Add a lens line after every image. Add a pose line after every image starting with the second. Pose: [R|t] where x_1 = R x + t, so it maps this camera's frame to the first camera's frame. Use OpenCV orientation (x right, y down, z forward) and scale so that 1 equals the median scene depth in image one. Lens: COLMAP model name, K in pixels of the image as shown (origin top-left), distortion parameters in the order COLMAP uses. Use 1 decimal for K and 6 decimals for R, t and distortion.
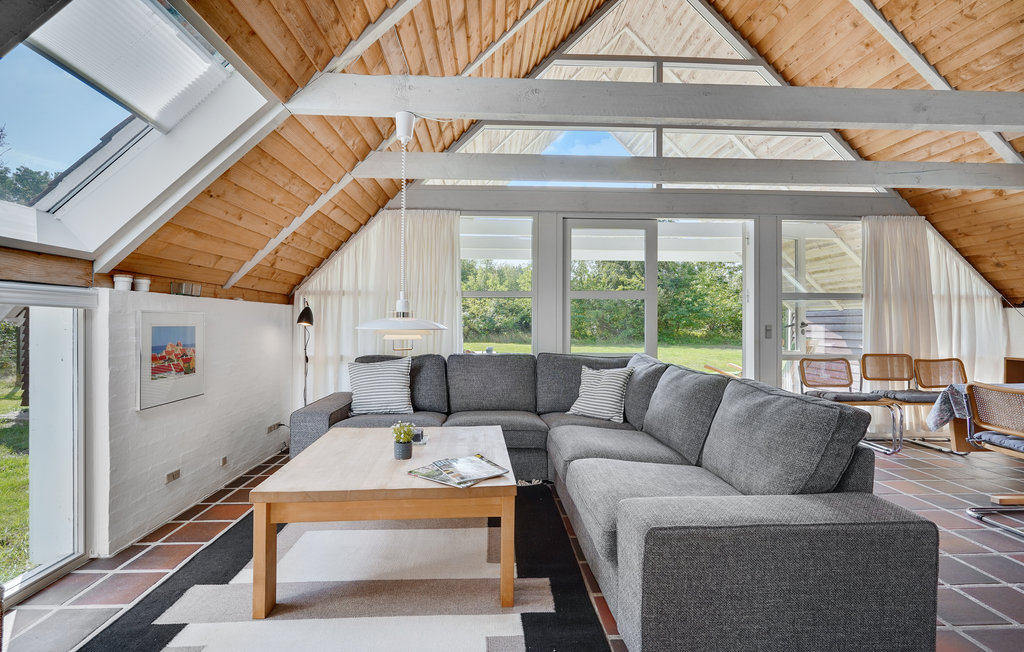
lens RADIAL K [[464.2, 0, 501.2], [0, 464.2, 324.1], [0, 0, 1]] dist [-0.004495, 0.000700]
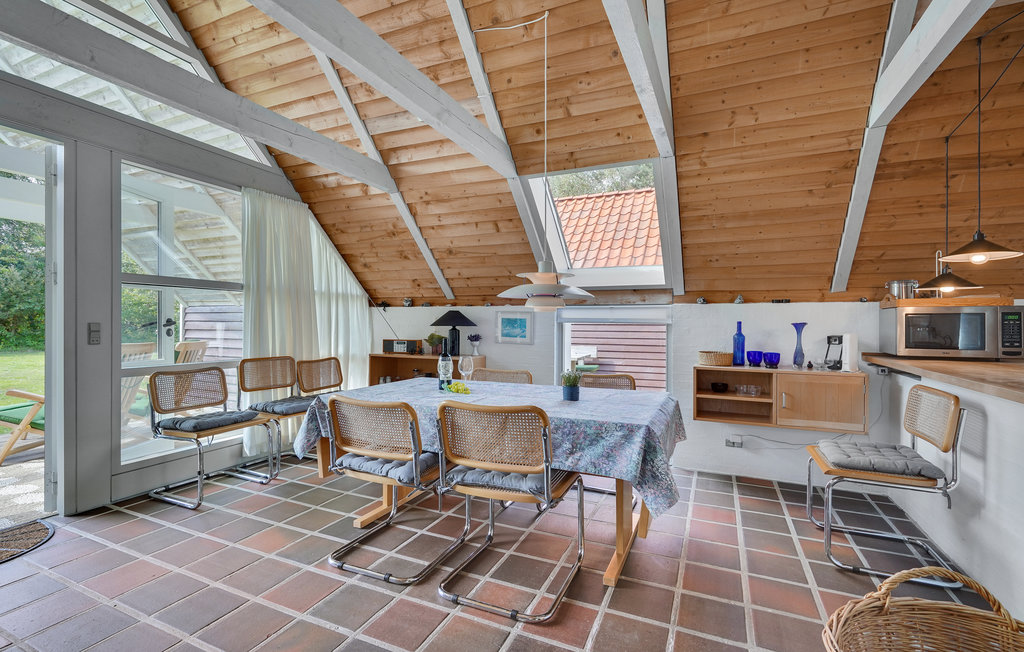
lens RADIAL K [[464.2, 0, 507.1], [0, 464.2, 325.6], [0, 0, 1]] dist [-0.004495, 0.000700]
pose [[0.450406, -0.003124, 0.892818, 0.279483], [-0.004872, 0.999970, 0.005956, -0.000799], [-0.892811, -0.007033, 0.450377, 0.238801]]
